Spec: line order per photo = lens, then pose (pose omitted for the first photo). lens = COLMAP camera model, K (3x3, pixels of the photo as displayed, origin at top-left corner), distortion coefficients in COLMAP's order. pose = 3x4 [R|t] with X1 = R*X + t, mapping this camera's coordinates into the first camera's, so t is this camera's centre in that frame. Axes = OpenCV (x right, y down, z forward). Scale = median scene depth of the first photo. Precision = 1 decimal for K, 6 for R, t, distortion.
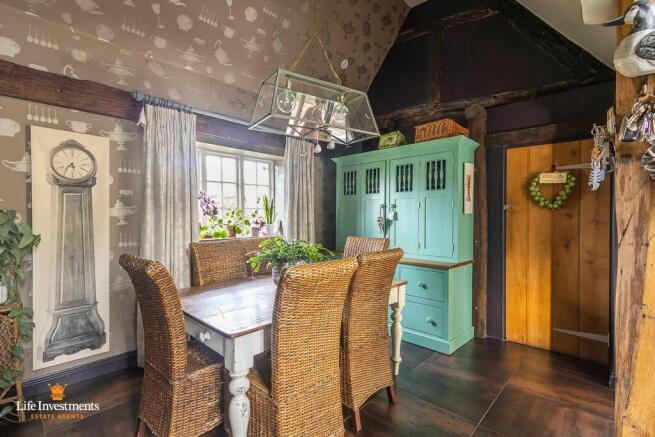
lens RADIAL K [[303.5, 0, 327.5], [0, 303.5, 218.5], [0, 0, 1]] dist [0.001242, 0.000160]
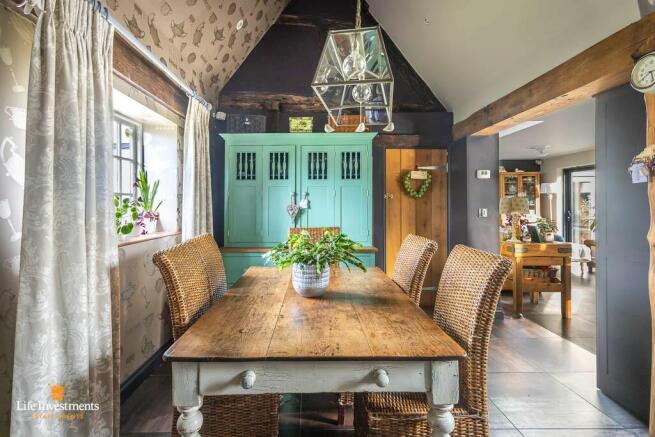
lens RADIAL K [[310.3, 0, 326.4], [0, 310.3, 207.1], [0, 0, 1]] dist [0.002753, -0.000017]
pose [[0.724871, -0.008452, 0.688833, -0.417290], [0.017099, 0.999837, -0.005726, 0.006774], [-0.688673, 0.015929, 0.724897, 0.251969]]
